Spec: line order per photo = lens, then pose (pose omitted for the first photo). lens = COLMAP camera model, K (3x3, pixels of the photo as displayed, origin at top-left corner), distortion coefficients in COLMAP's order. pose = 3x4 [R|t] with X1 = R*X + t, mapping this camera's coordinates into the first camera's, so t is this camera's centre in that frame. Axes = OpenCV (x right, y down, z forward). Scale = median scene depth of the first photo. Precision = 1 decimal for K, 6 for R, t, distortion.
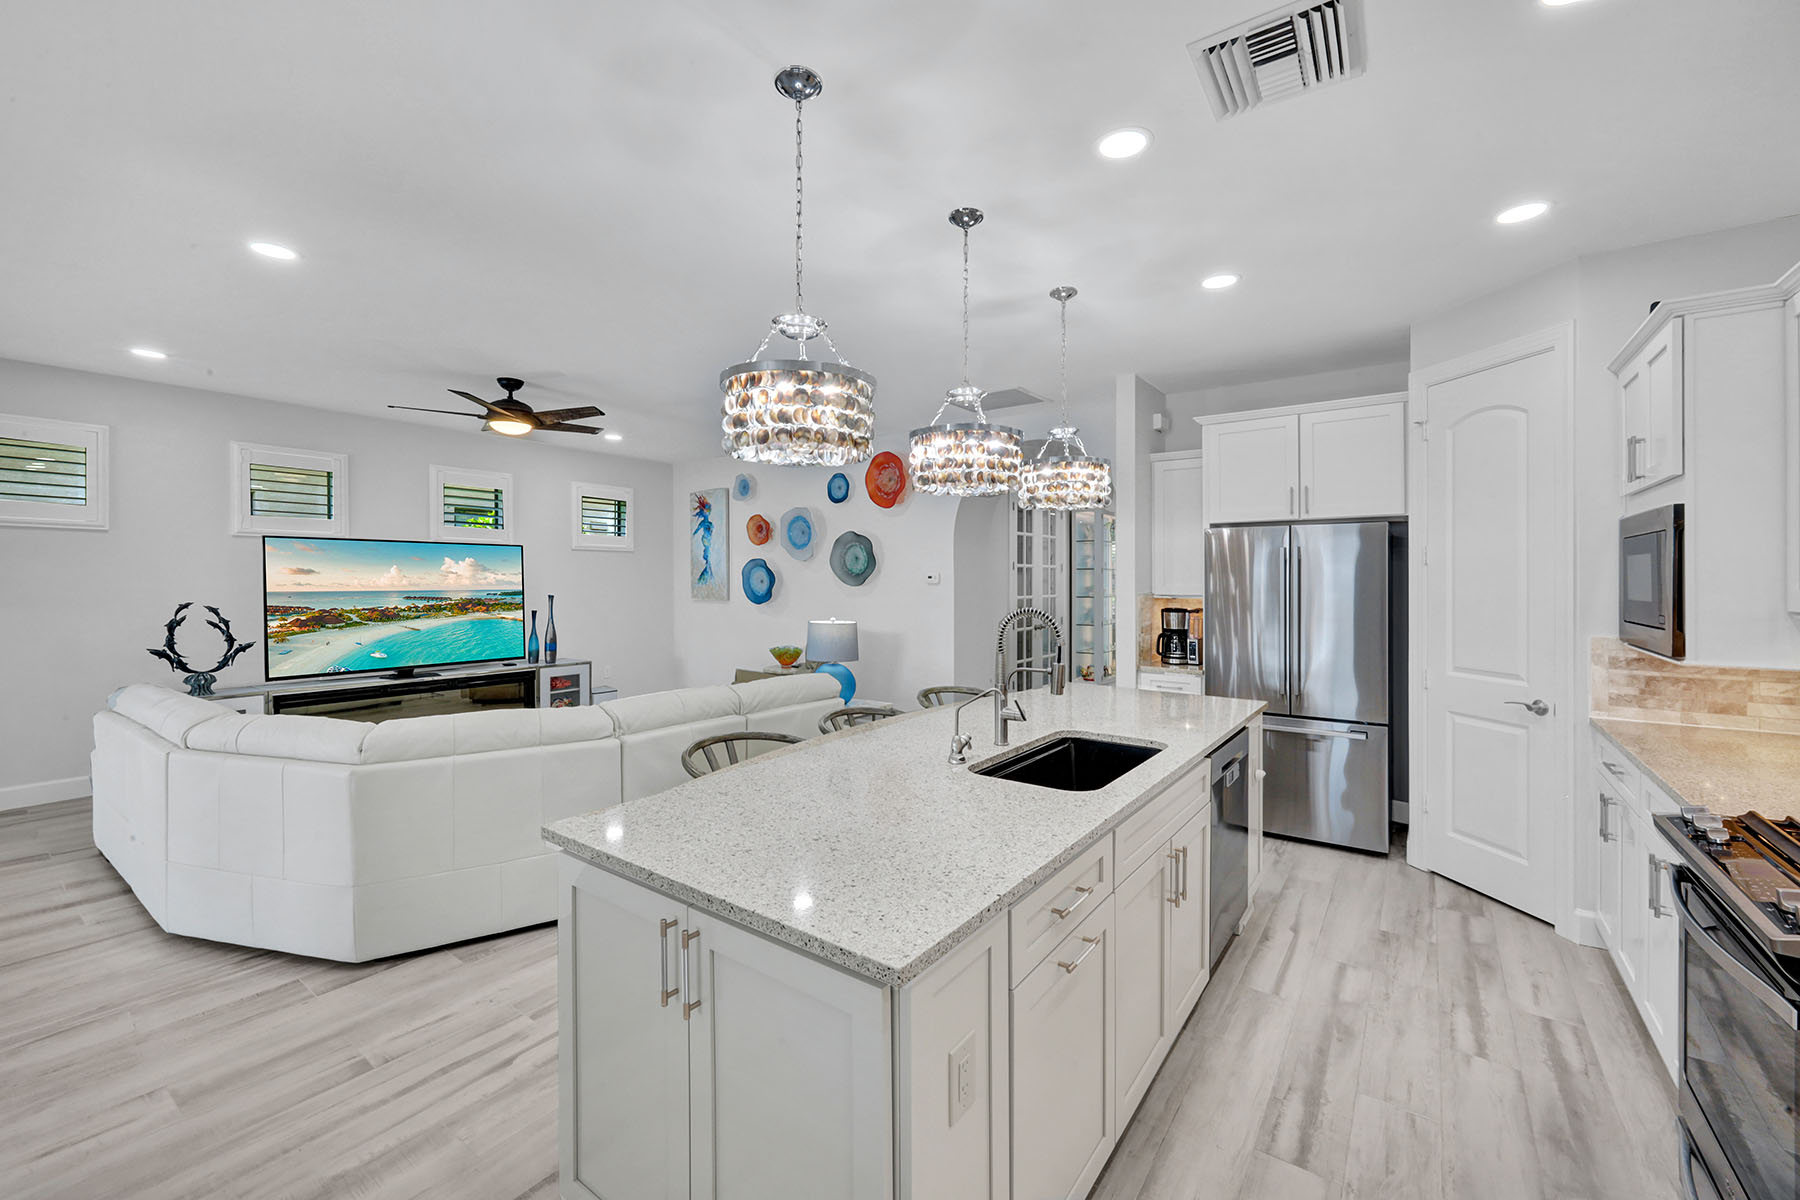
lens RADIAL K [[721.9, 0, 908.9], [0, 721.9, 585.7], [0, 0, 1]] dist [-0.010315, 0.000259]
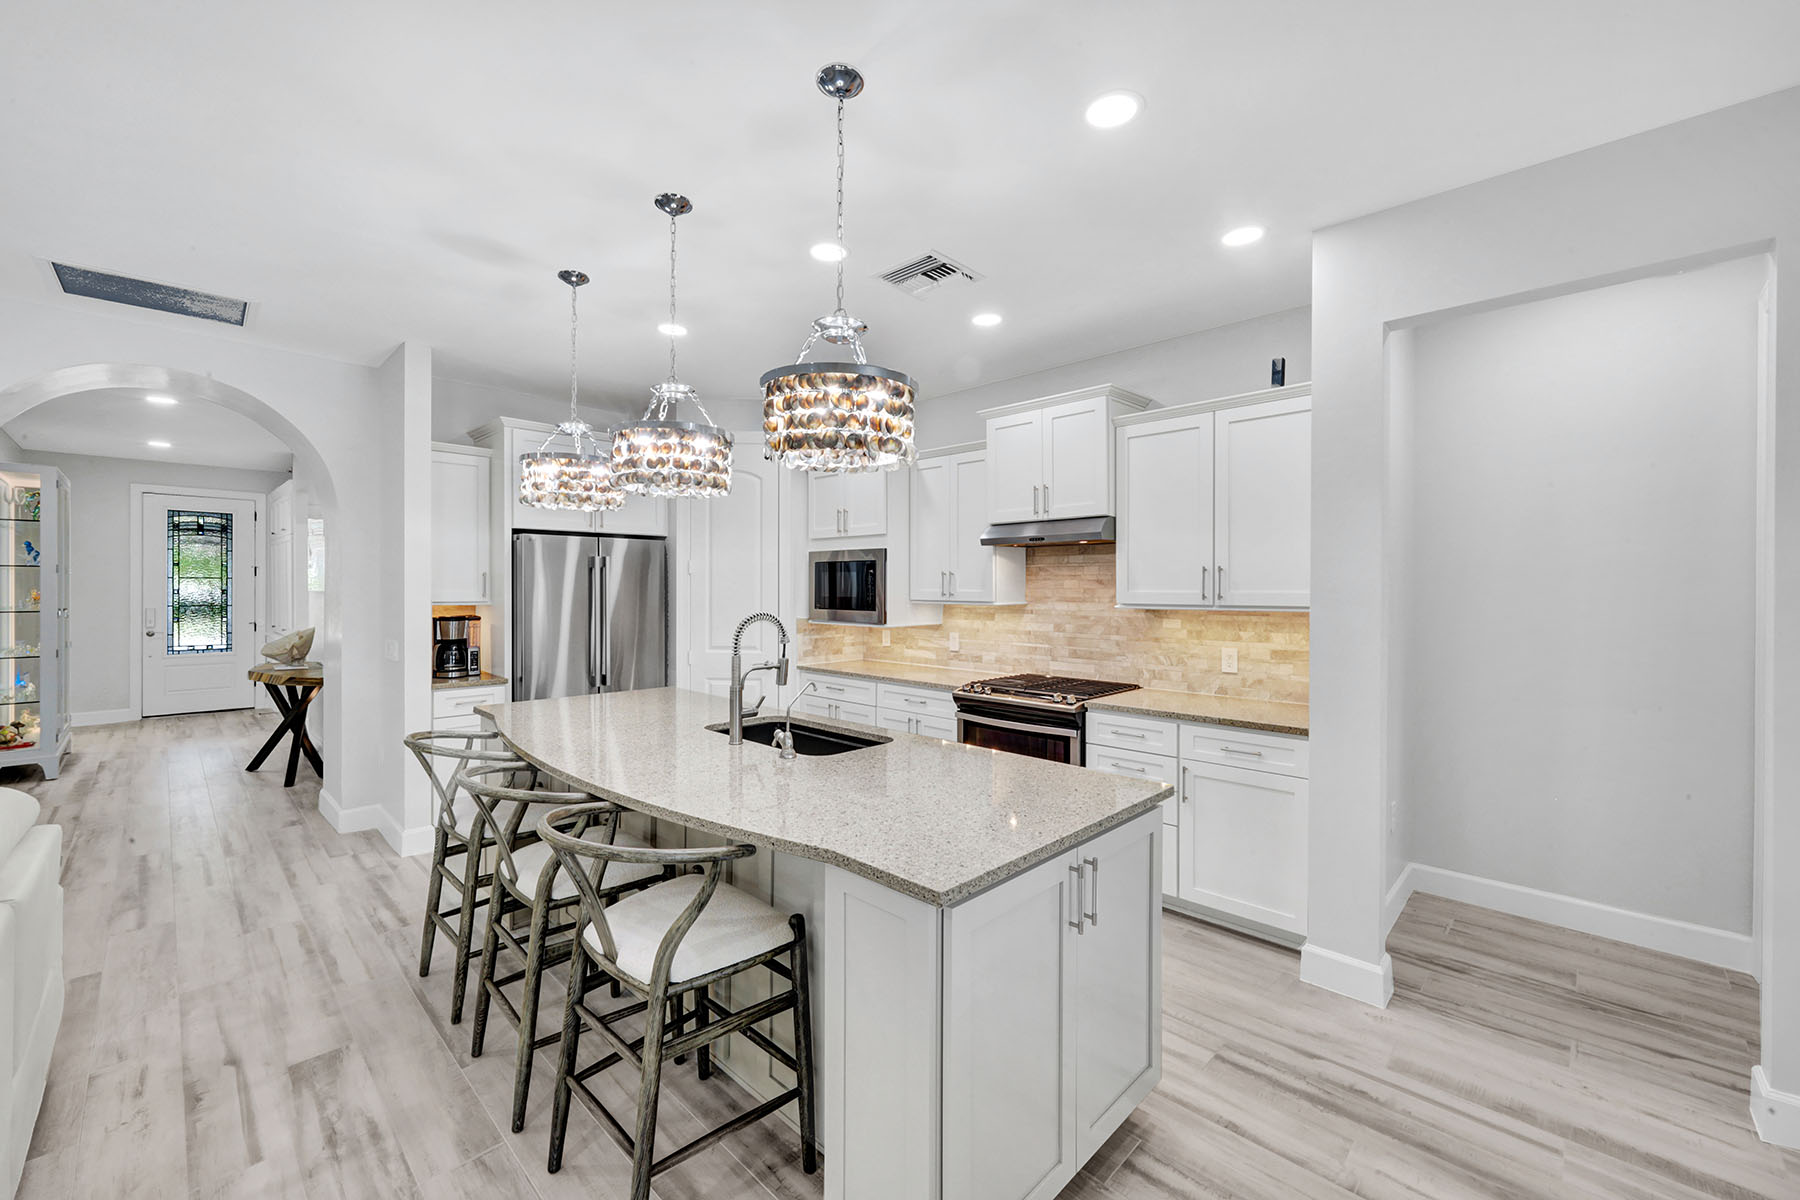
lens RADIAL K [[721.9, 0, 899.1], [0, 721.9, 586.1], [0, 0, 1]] dist [-0.010315, 0.000259]
pose [[0.141973, -0.000464, 0.989870, -0.401644], [0.002784, 0.999996, 0.000070, -0.004460], [-0.989867, 0.002746, 0.141974, 0.281174]]
